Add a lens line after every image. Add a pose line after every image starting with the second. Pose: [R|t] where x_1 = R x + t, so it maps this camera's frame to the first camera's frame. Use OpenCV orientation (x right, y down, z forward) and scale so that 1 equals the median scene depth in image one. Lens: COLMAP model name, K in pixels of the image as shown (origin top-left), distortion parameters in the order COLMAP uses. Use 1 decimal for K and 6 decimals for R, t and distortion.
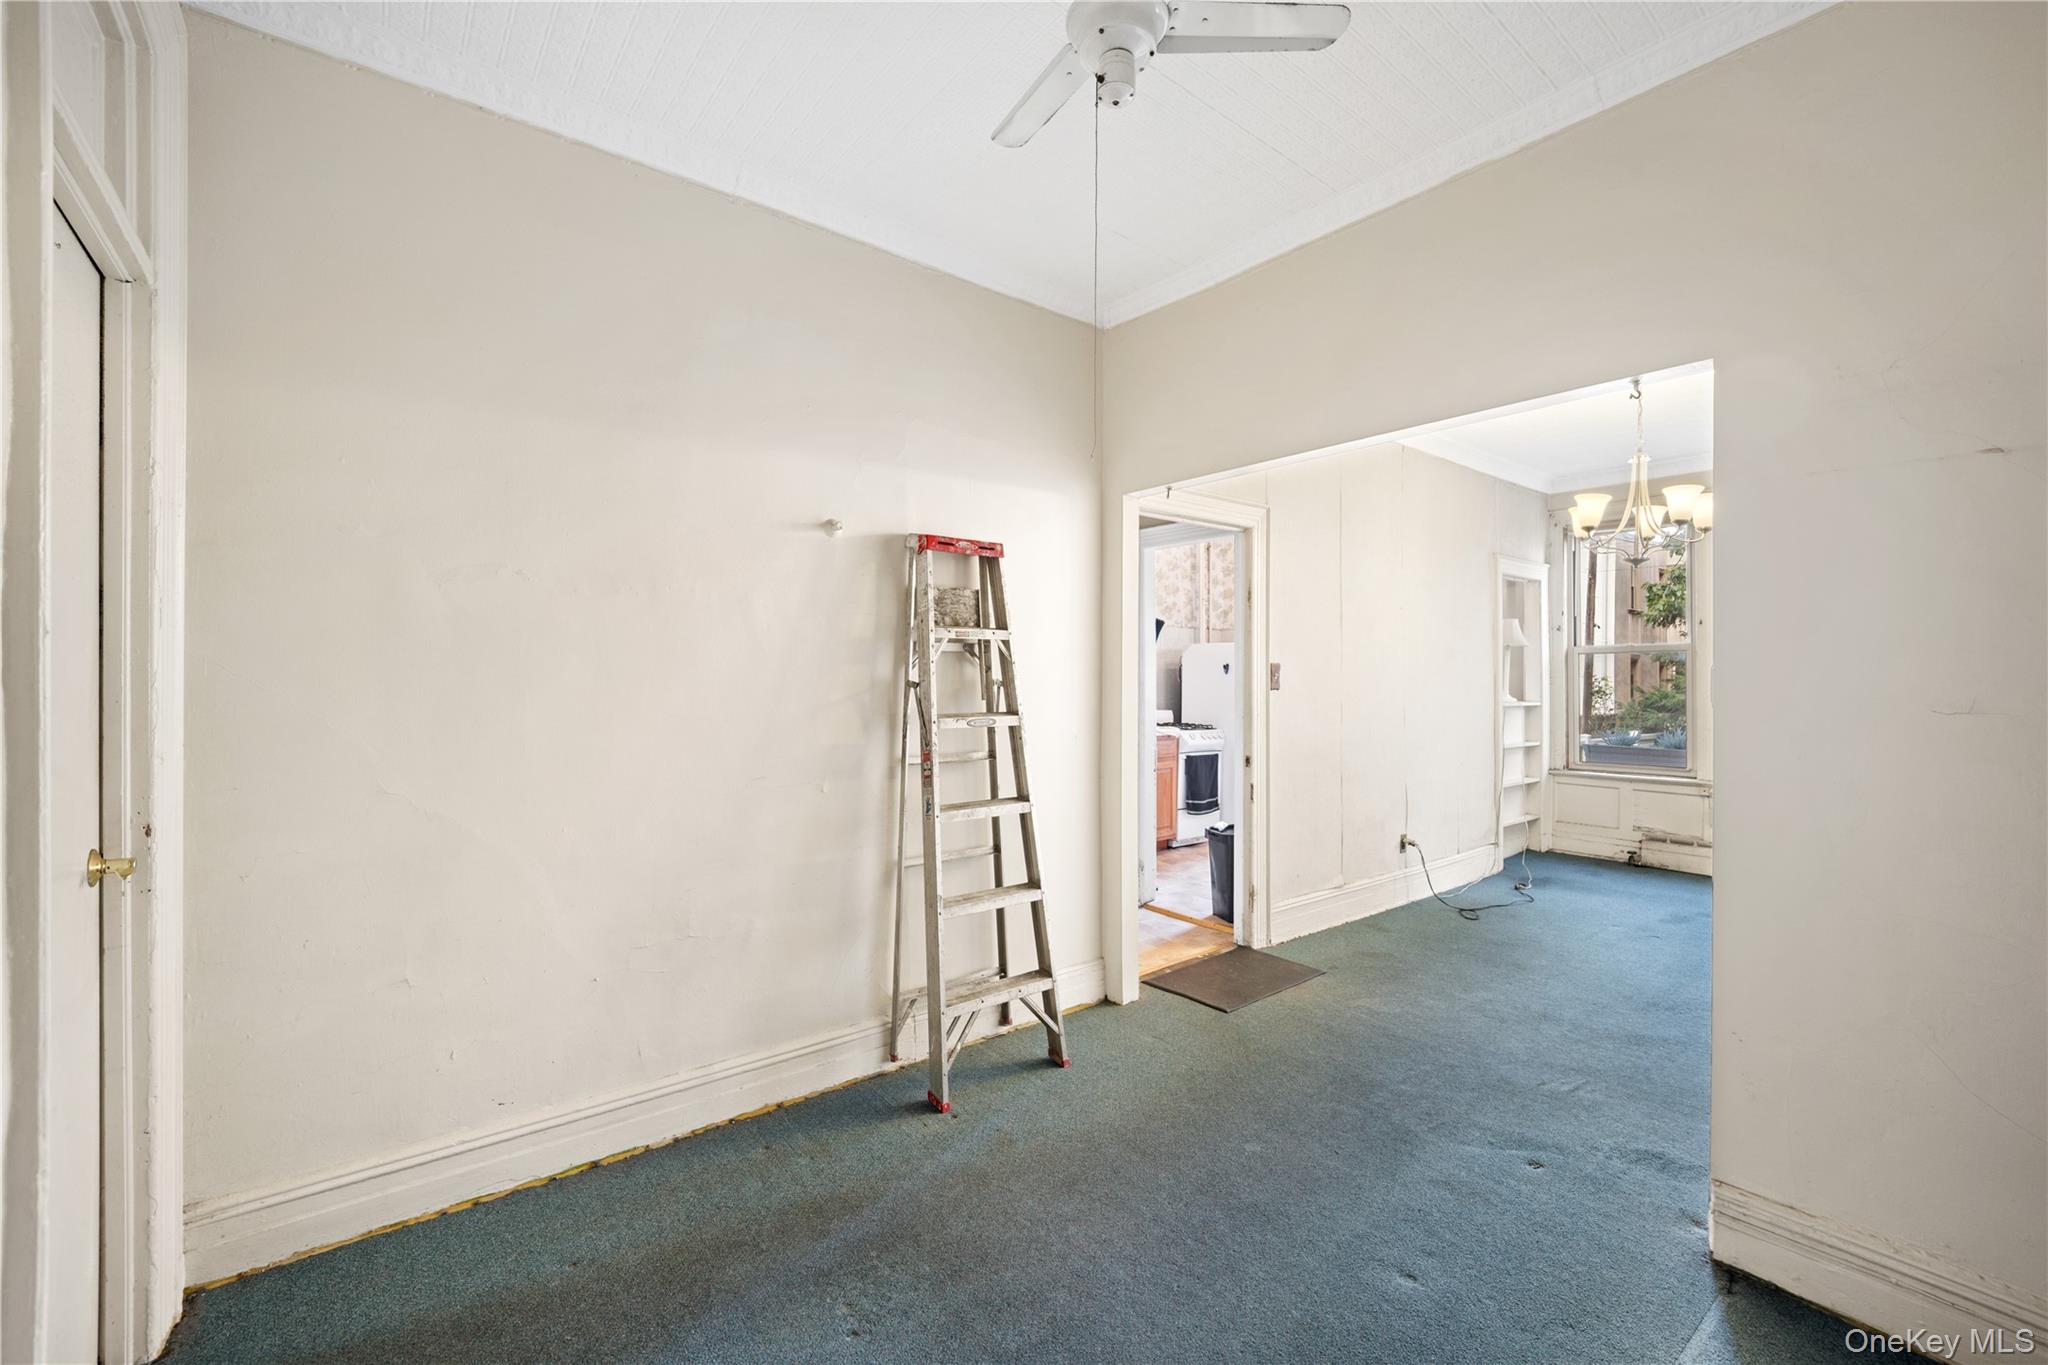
lens RADIAL K [[851.7, 0, 1024.0], [0, 851.7, 682.5], [0, 0, 1]] dist [-0.016911, -0.000203]
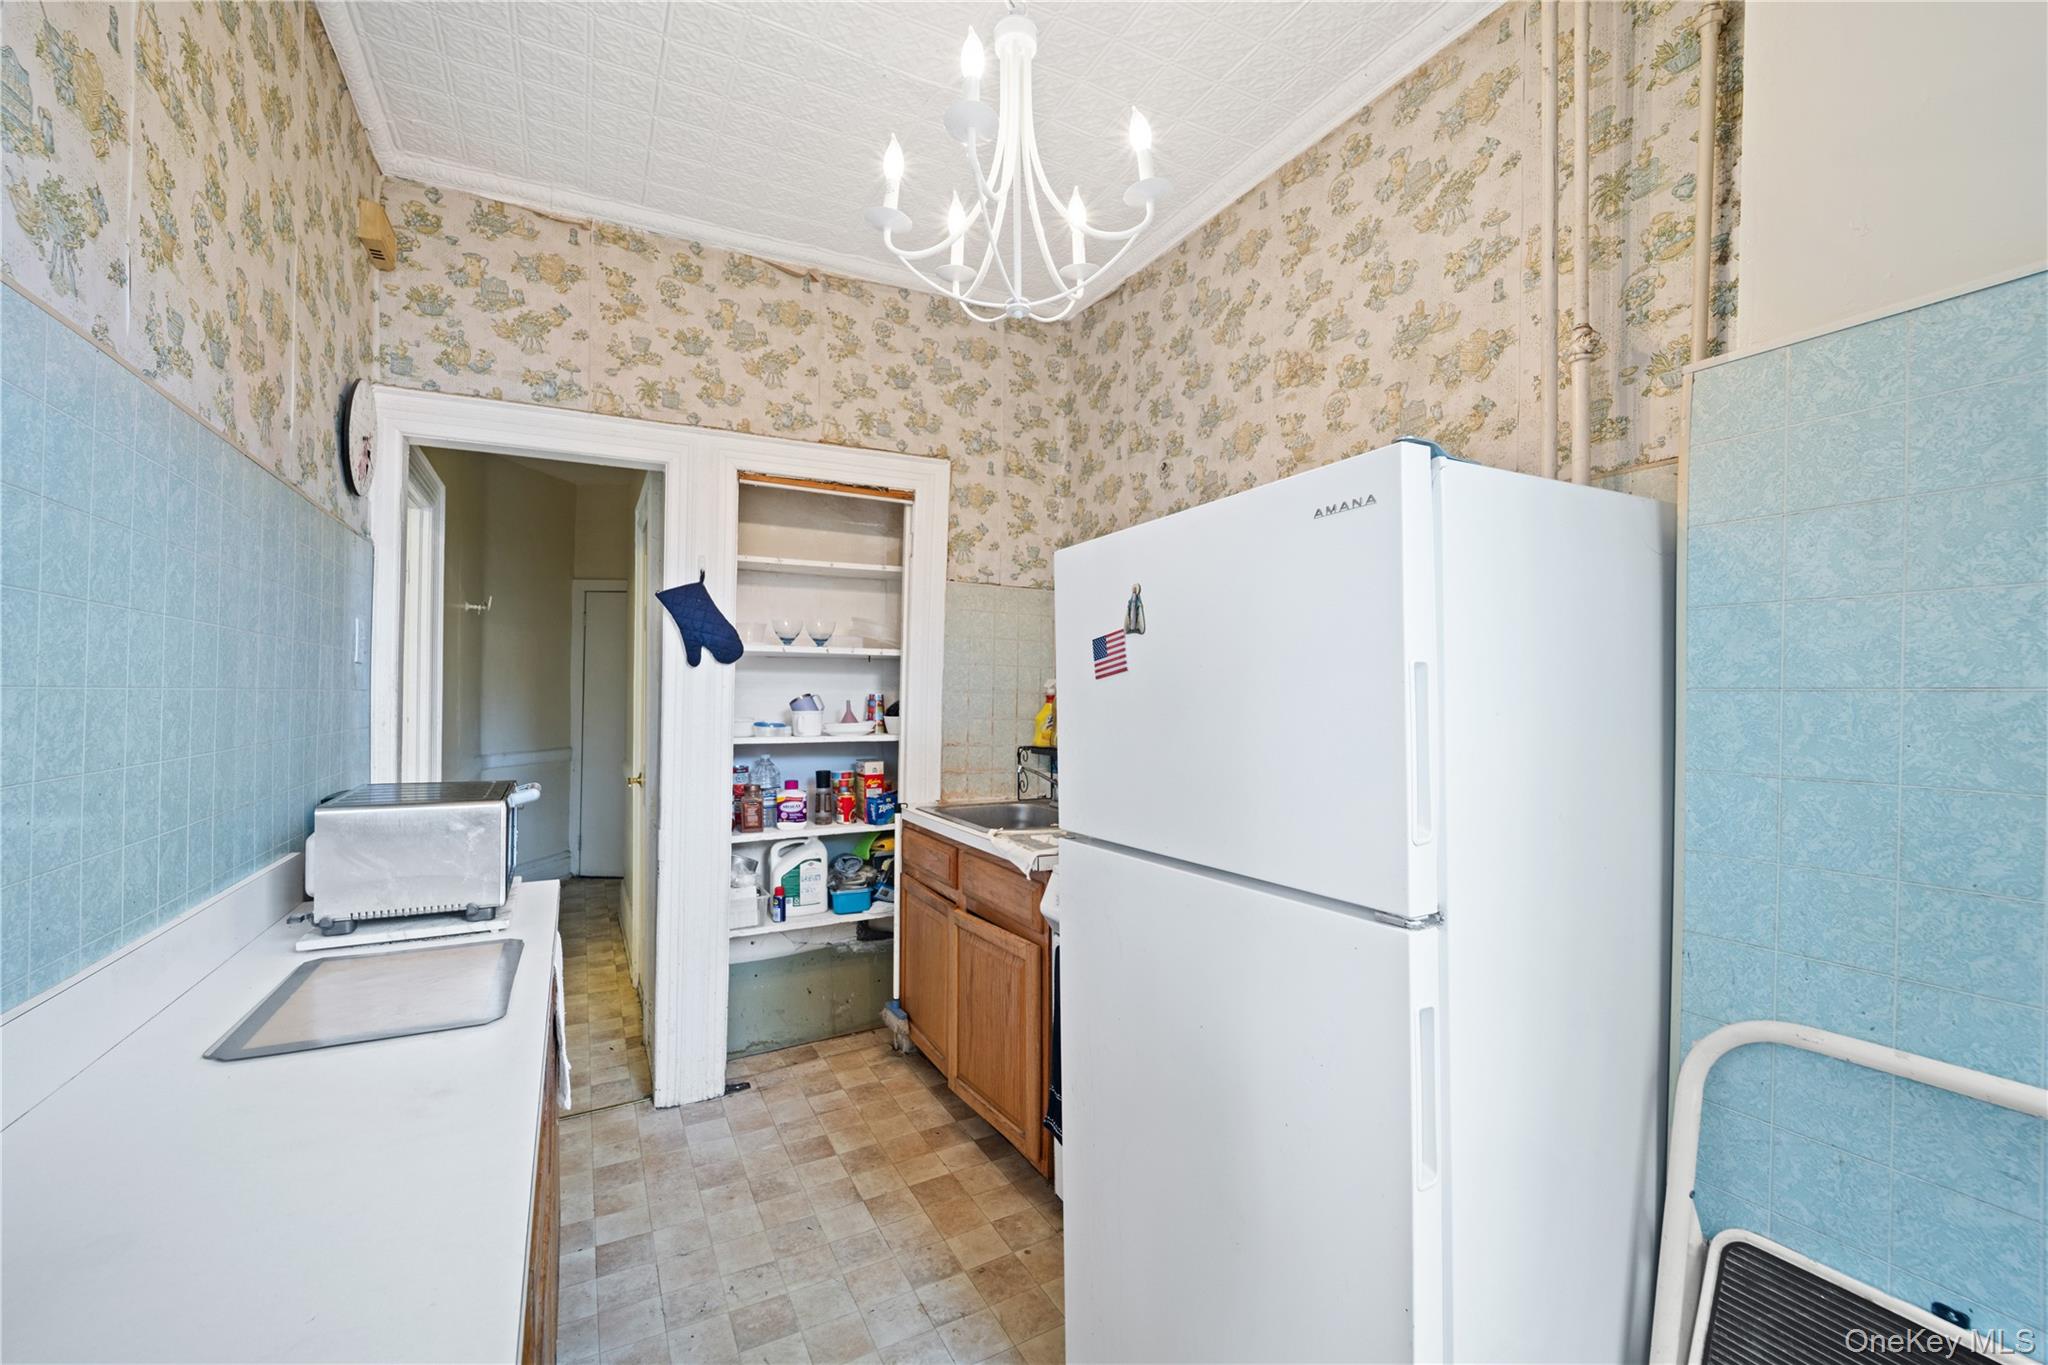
lens RADIAL K [[851.7, 0, 1024.0], [0, 851.7, 682.5], [0, 0, 1]] dist [-0.016911, -0.000203]
pose [[-0.195492, -0.018298, -0.980535, 0.434370], [-0.019446, 0.999702, -0.014779, -0.006487], [0.980512, 0.016178, -0.195790, 0.903320]]
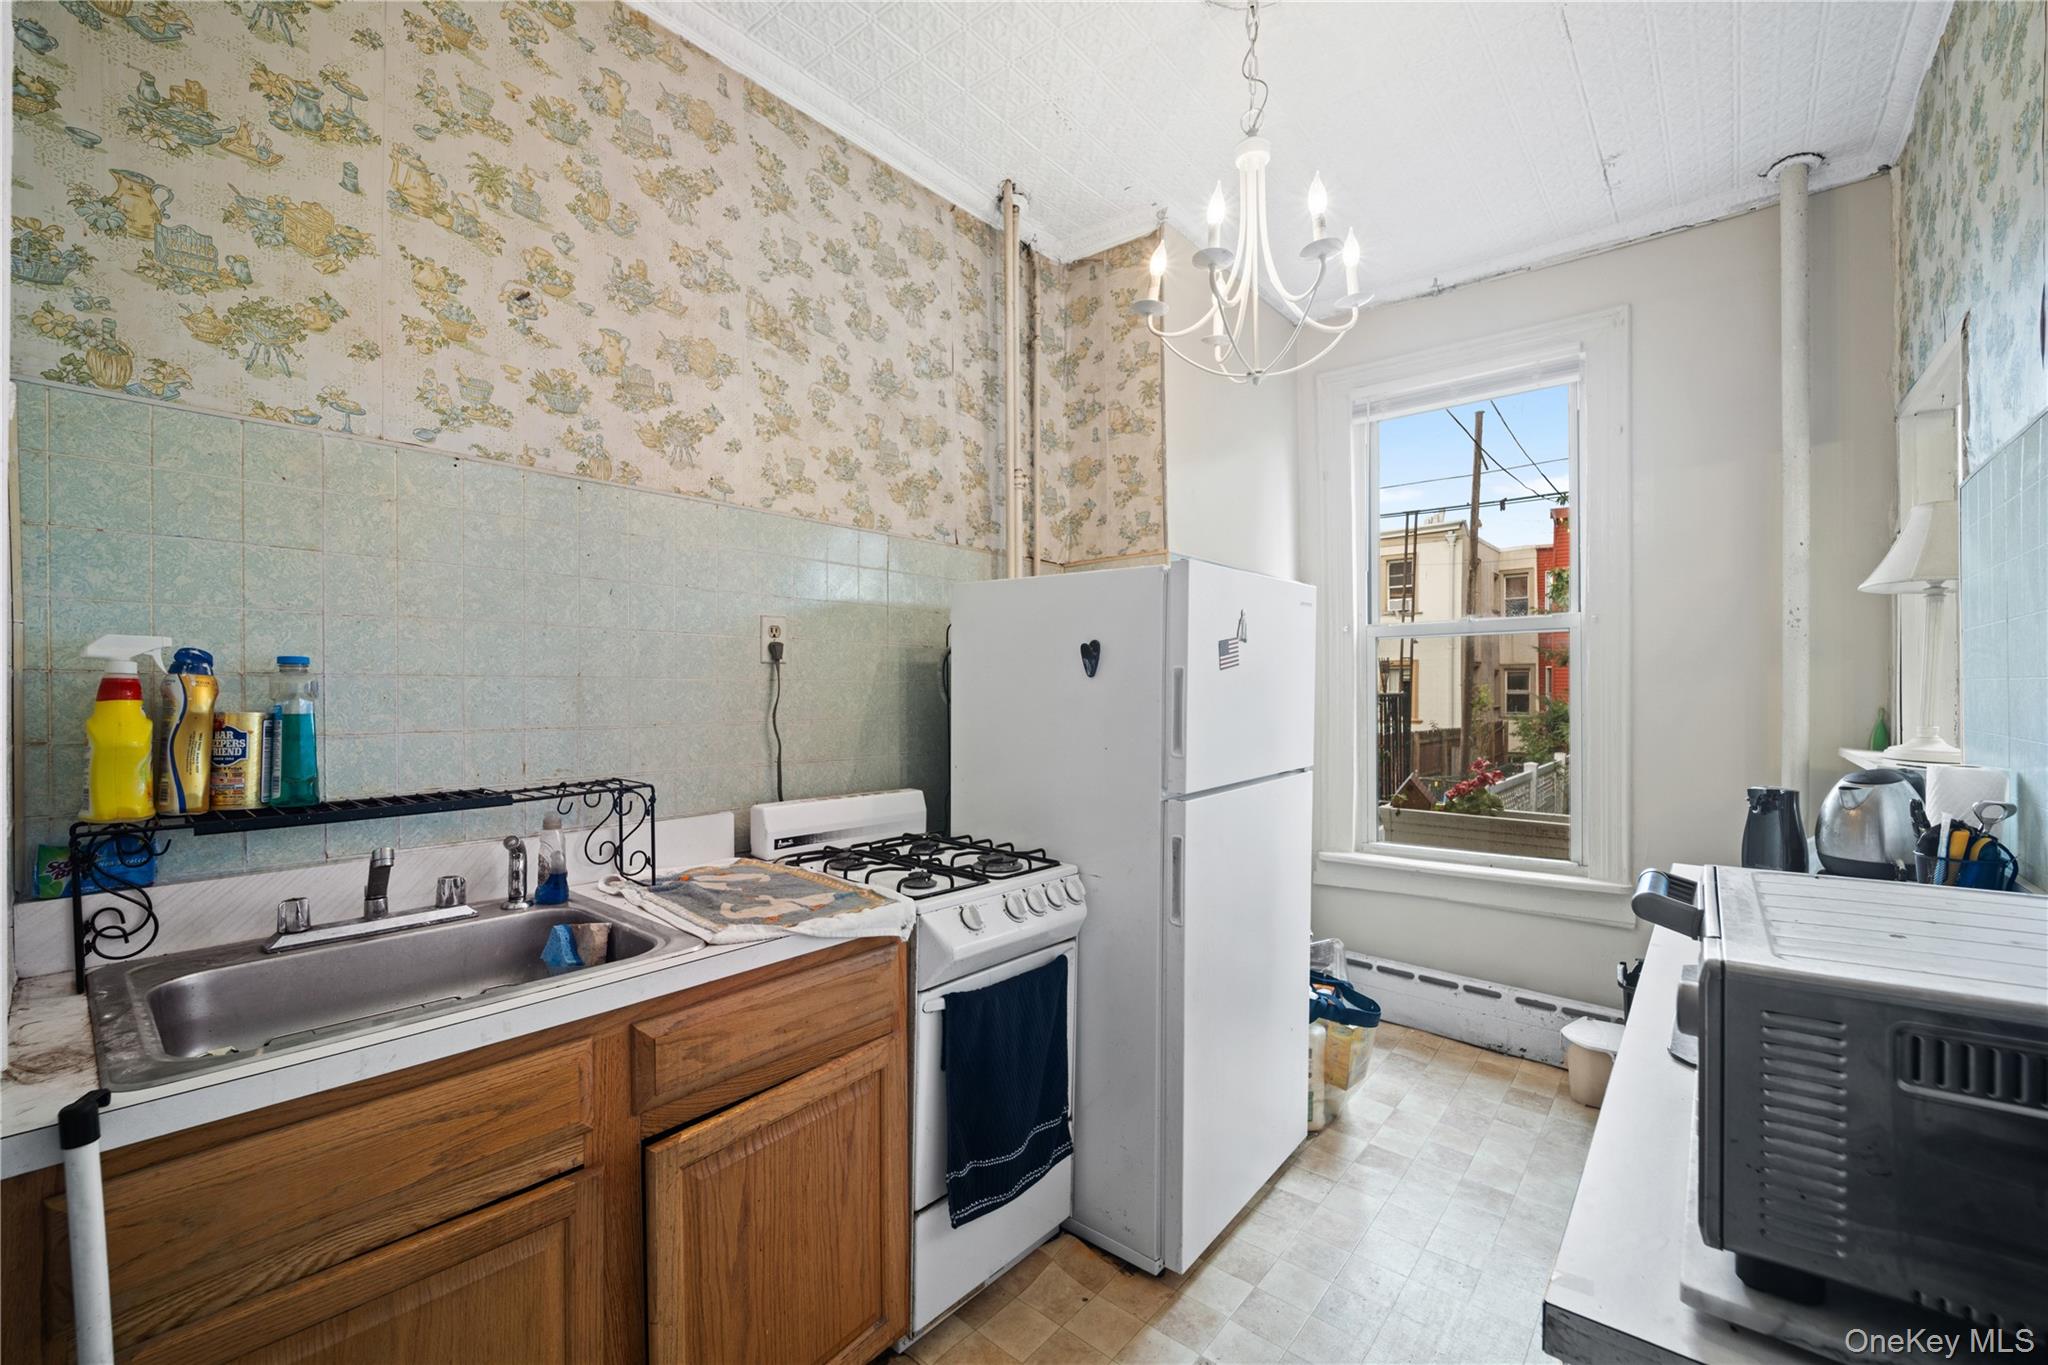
lens RADIAL K [[851.7, 0, 1024.0], [0, 851.7, 682.5], [0, 0, 1]] dist [-0.016911, -0.000203]
pose [[0.979404, 0.000122, 0.201911, 0.140428], [0.003390, 0.999849, -0.017047, -0.002594], [-0.201883, 0.017381, 0.979255, 0.646460]]
